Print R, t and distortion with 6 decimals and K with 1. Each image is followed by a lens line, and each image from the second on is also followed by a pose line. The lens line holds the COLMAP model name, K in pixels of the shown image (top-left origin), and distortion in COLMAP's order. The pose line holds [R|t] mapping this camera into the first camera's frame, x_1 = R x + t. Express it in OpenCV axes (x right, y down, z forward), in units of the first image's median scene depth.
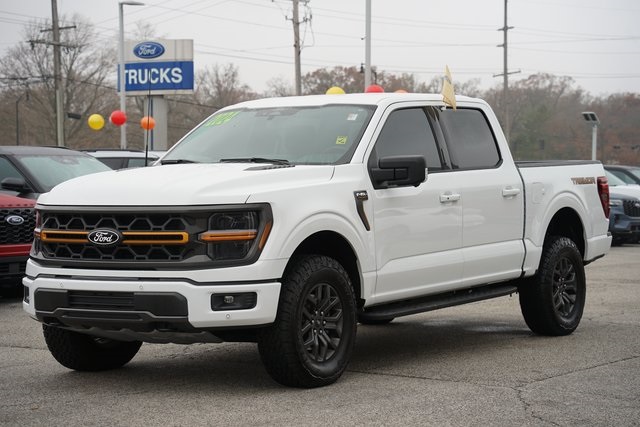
lens RADIAL K [[1399.5, 0, 320.0], [0, 1399.5, 213.6], [0, 0, 1]] dist [0.015879, 0.000000]
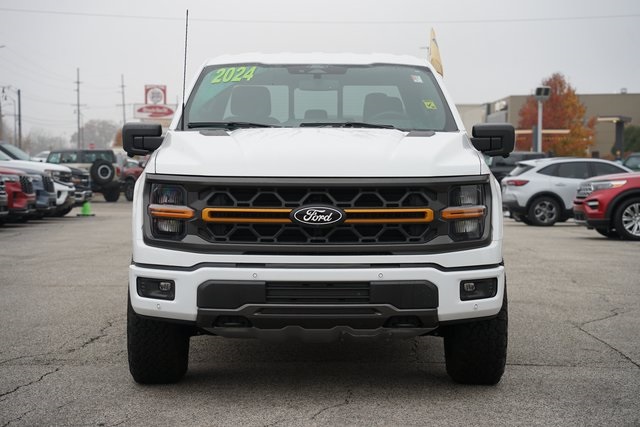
lens RADIAL K [[1398.7, 0, 320.0], [0, 1398.7, 213.4], [0, 0, 1]] dist [0.067649, 0.000000]
pose [[0.905459, -0.009808, 0.424320, -0.503940], [0.001392, 0.999796, 0.020139, -0.001013], [-0.424431, -0.017644, 0.905288, 0.259396]]
